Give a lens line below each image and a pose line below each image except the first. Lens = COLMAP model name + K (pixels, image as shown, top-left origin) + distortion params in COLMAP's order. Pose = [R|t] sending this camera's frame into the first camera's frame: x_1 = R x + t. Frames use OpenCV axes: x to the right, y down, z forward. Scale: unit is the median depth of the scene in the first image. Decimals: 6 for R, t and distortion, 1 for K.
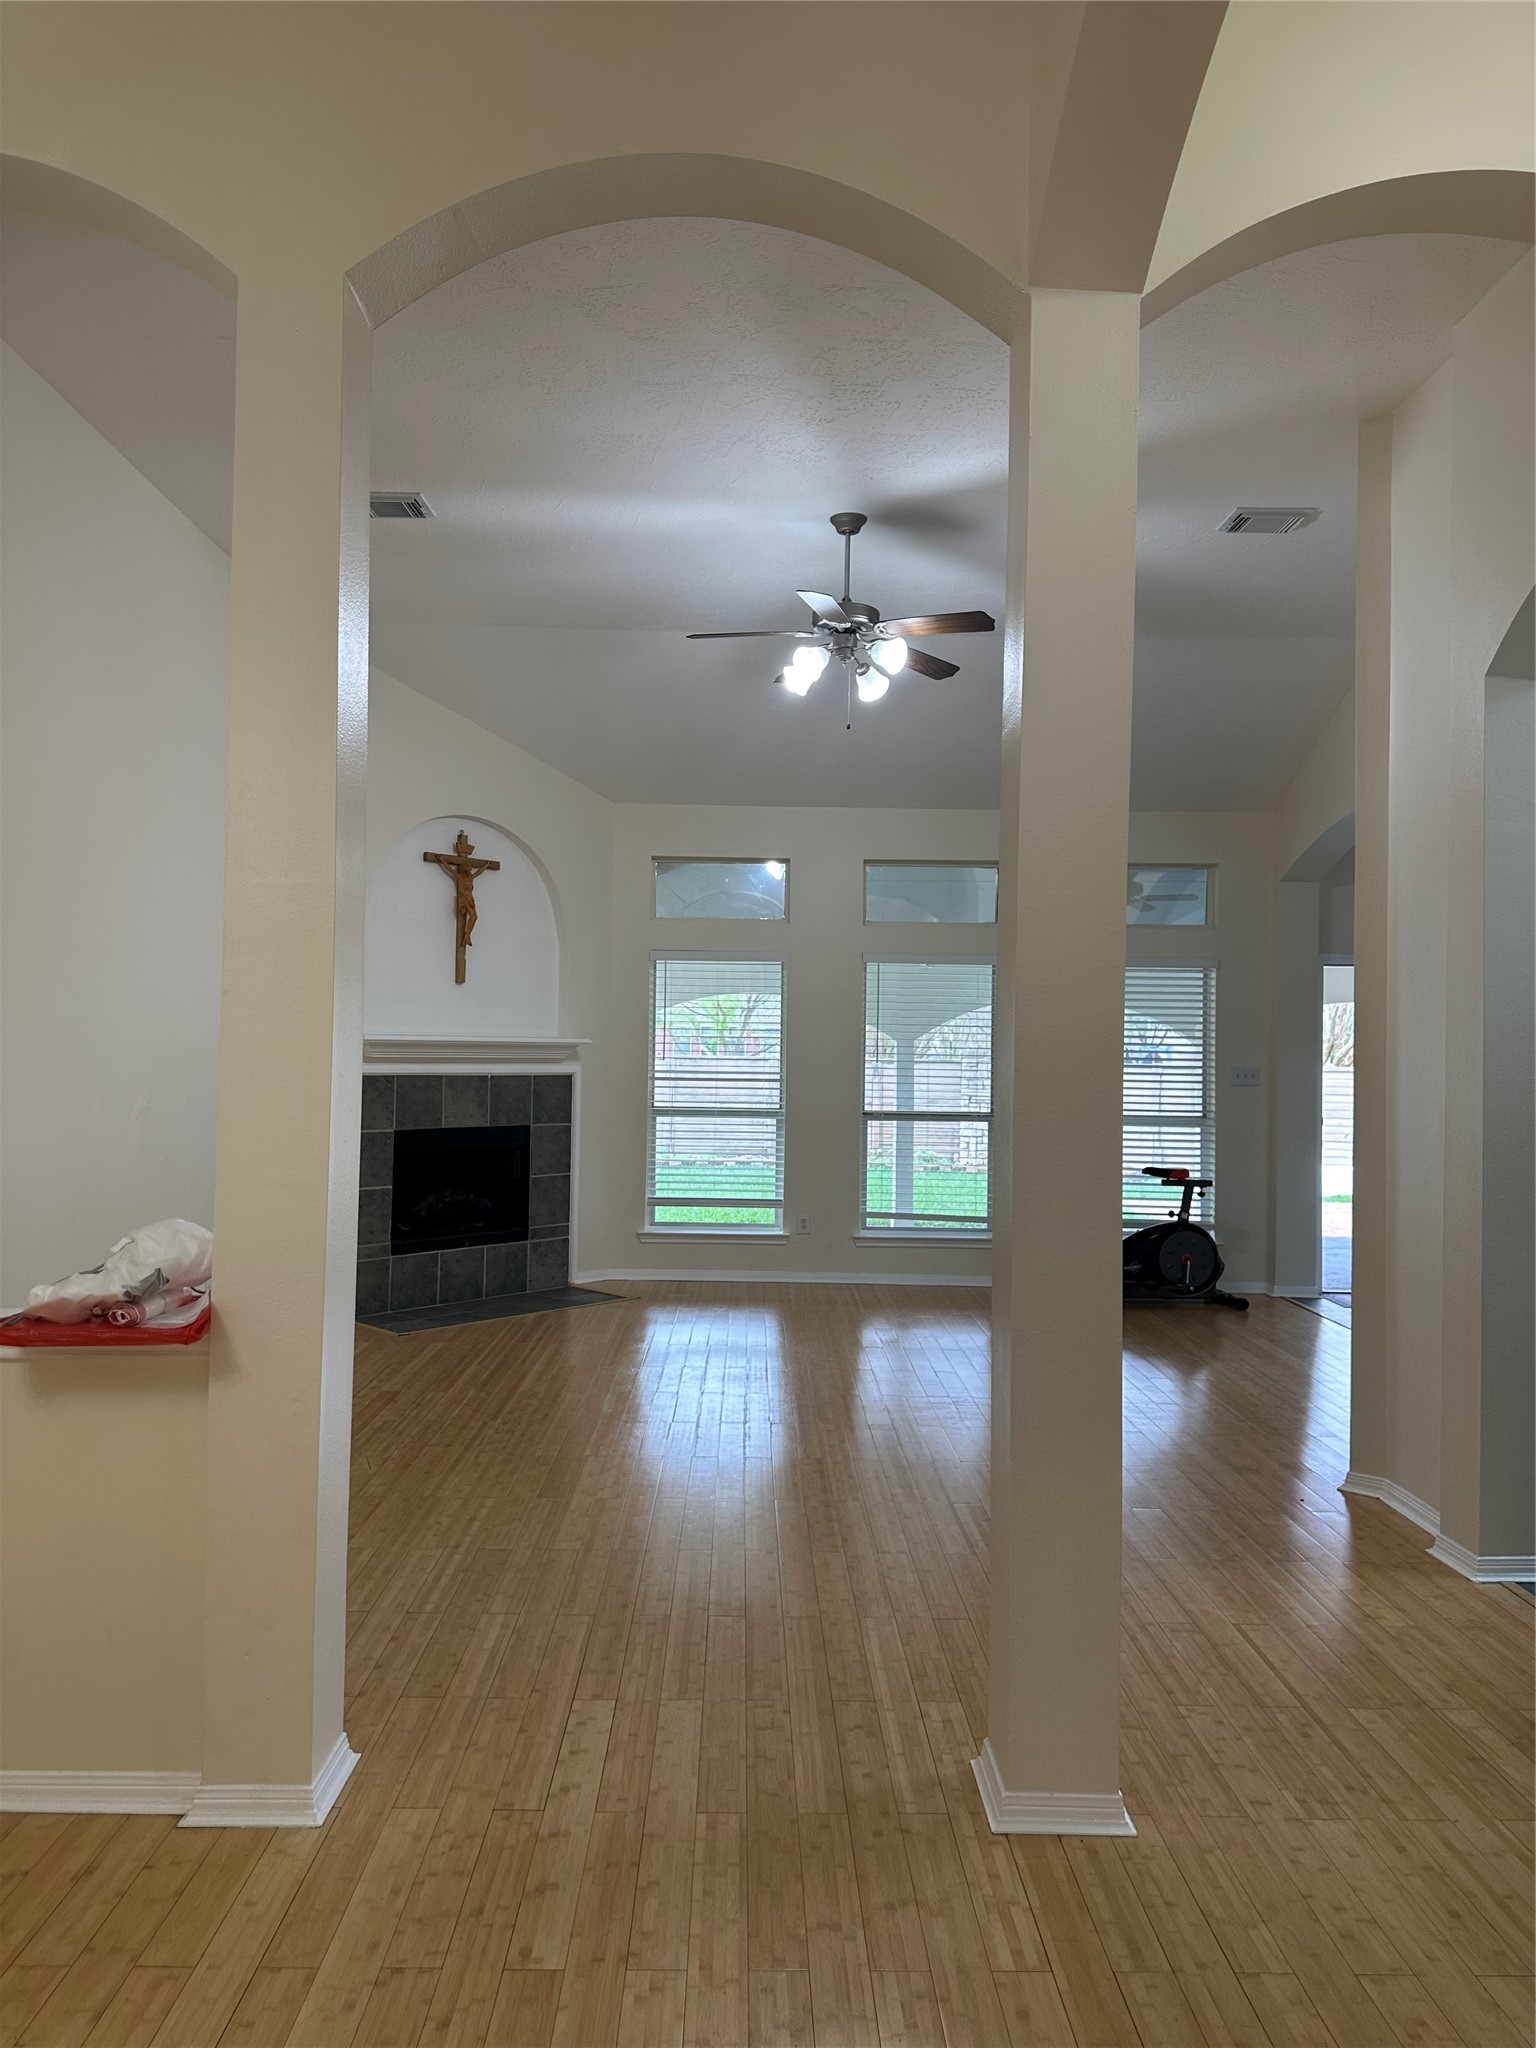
lens RADIAL K [[1459.7, 0, 755.7], [0, 1459.7, 1018.4], [0, 0, 1]] dist [0.039412, -0.051450]
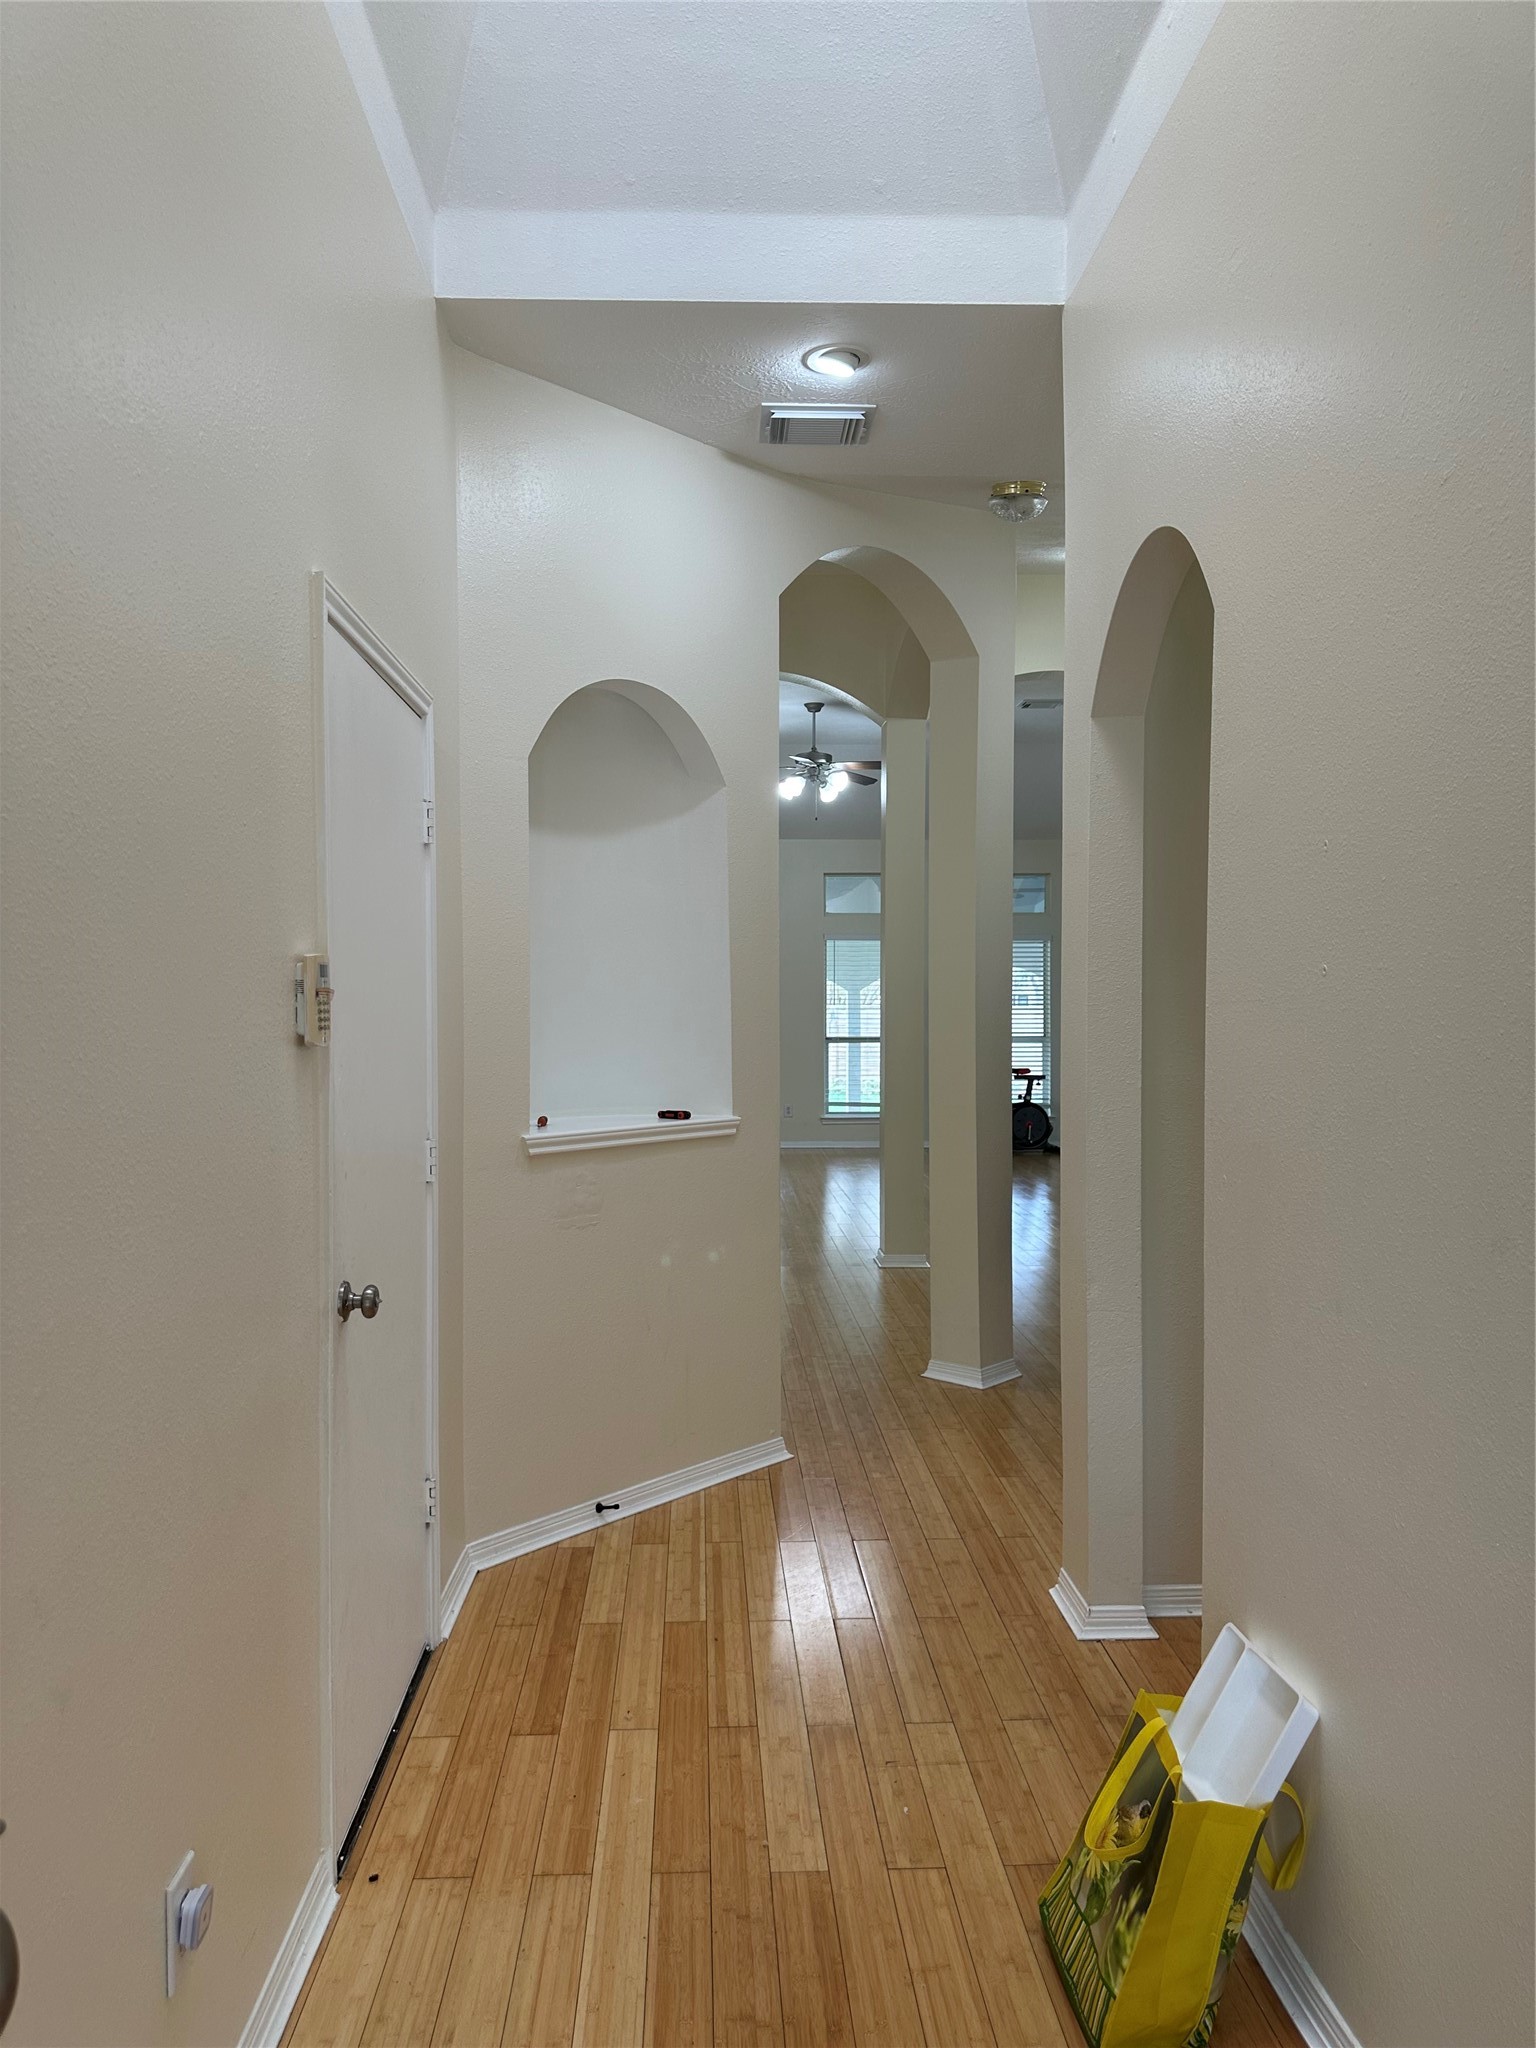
lens RADIAL K [[1459.7, 0, 771.8], [0, 1459.7, 1010.6], [0, 0, 1]] dist [0.039412, -0.051450]
pose [[0.998982, -0.018191, 0.041269, -0.050204], [0.017234, 0.999577, 0.023436, -0.001903], [-0.041678, -0.022701, 0.998873, -0.577645]]
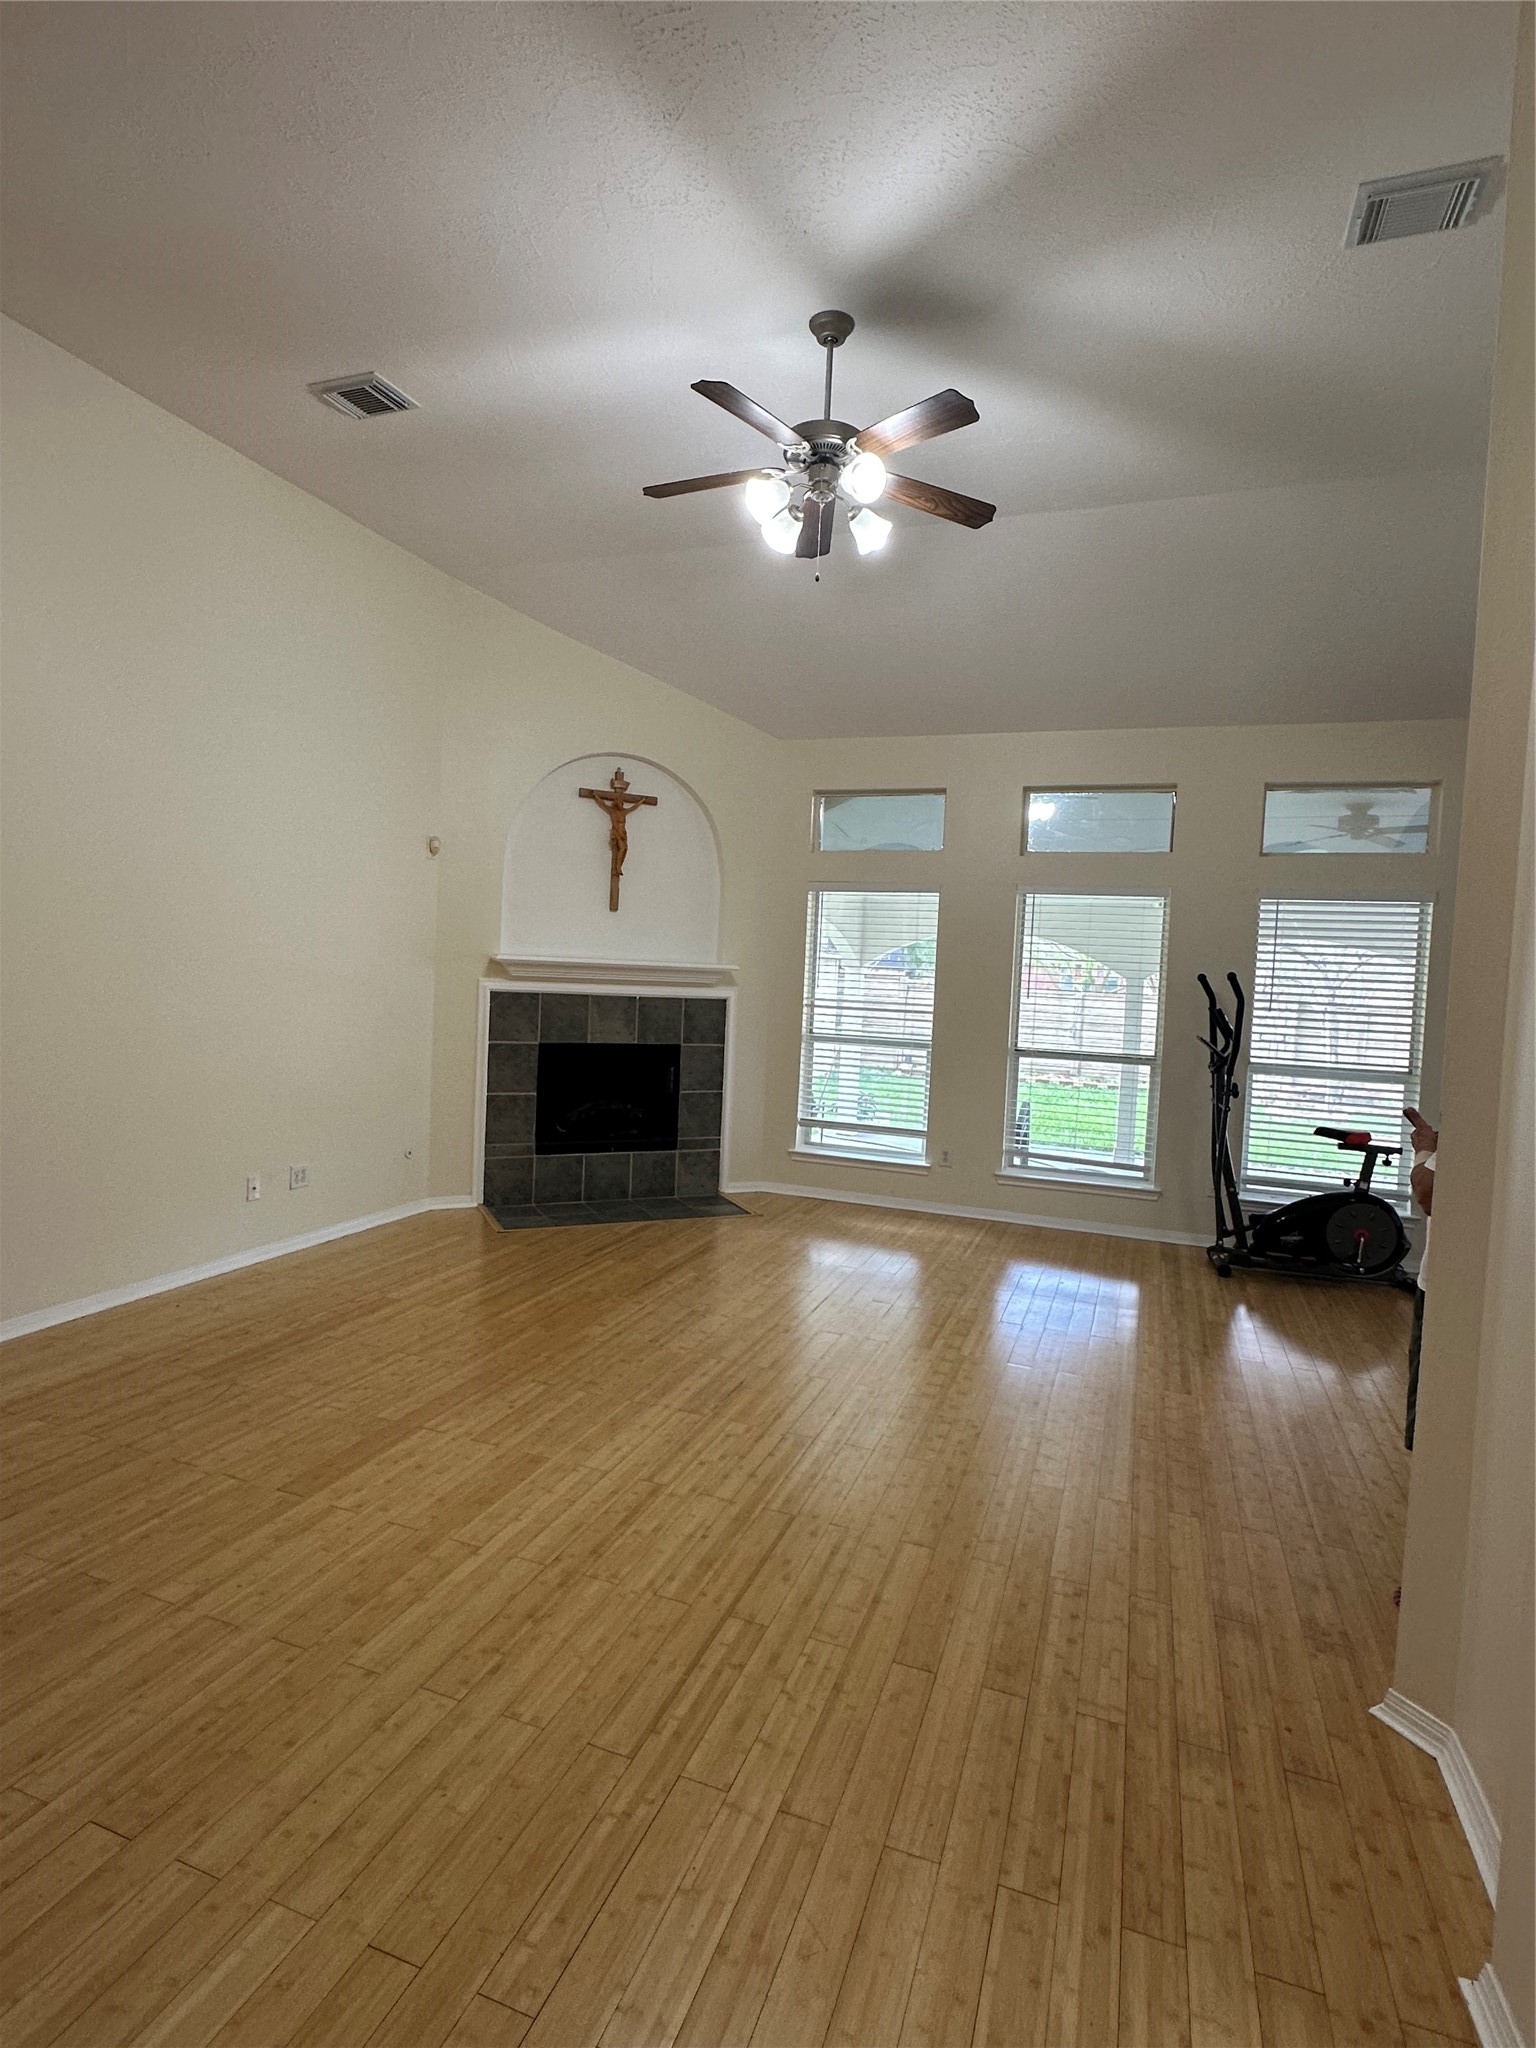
lens RADIAL K [[1050.9, 0, 768.6], [0, 1050.9, 1018.0], [0, 0, 1]] dist [-0.013968, 0.003143]
pose [[0.937954, 0.041973, -0.344211, 0.171730], [-0.023565, 0.998068, 0.057492, 0.007829], [0.345959, -0.045813, 0.937130, 0.299465]]
